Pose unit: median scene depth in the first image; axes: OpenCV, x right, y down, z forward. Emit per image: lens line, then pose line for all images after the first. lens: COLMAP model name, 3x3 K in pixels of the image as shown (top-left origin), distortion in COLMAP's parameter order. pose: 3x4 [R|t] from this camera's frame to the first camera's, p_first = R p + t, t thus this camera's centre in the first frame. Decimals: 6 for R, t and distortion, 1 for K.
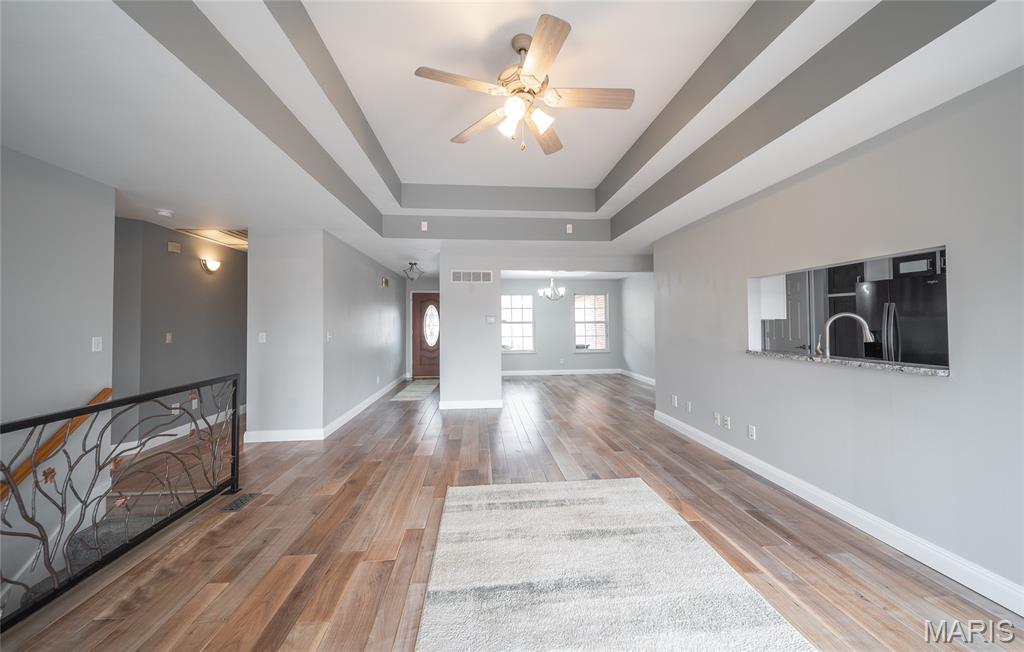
lens RADIAL K [[371.6, 0, 513.3], [0, 371.6, 322.3], [0, 0, 1]] dist [-0.002471, -0.000149]
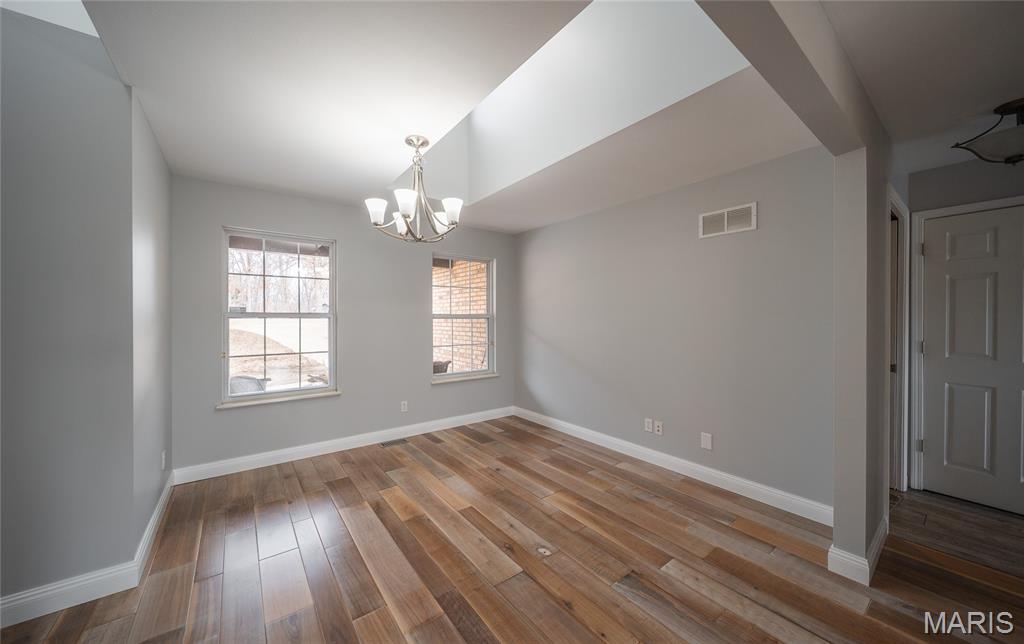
lens RADIAL K [[368.4, 0, 512.9], [0, 368.4, 321.8], [0, 0, 1]] dist [0.001601, 0.000188]
pose [[0.832944, 0.004126, 0.553341, -0.000572], [-0.009327, 0.999935, 0.006584, 0.002899], [-0.553278, -0.010645, 0.832929, 0.582749]]
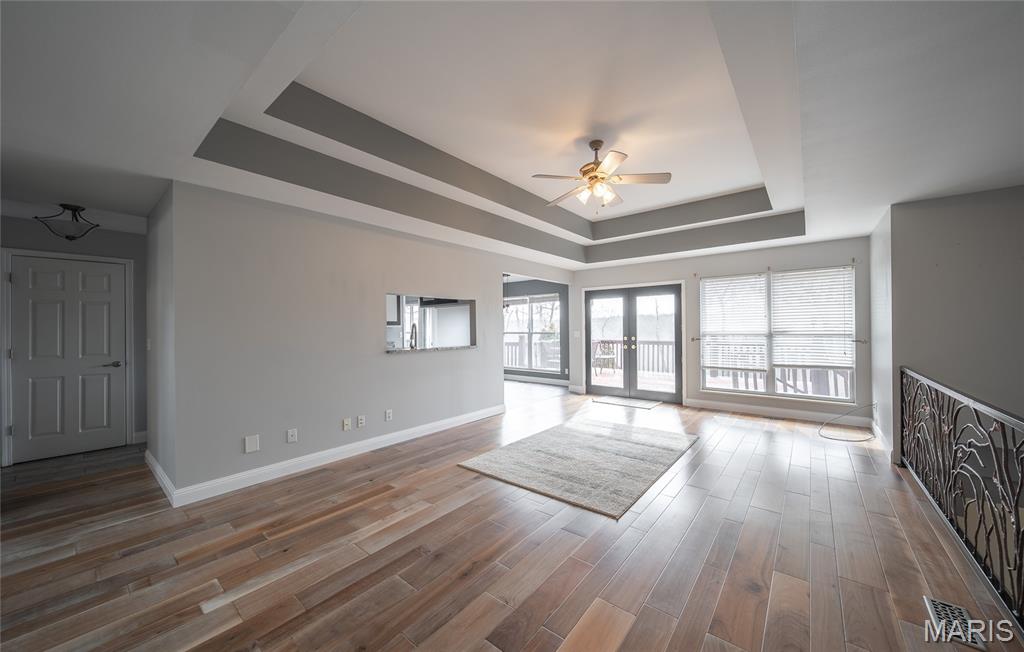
lens RADIAL K [[371.6, 0, 511.0], [0, 371.6, 325.9], [0, 0, 1]] dist [-0.002471, -0.000149]
pose [[-0.719226, 0.018170, 0.694539, -0.189694], [0.011505, 0.999832, -0.014244, 0.004708], [-0.694681, -0.002254, -0.719314, 0.564150]]
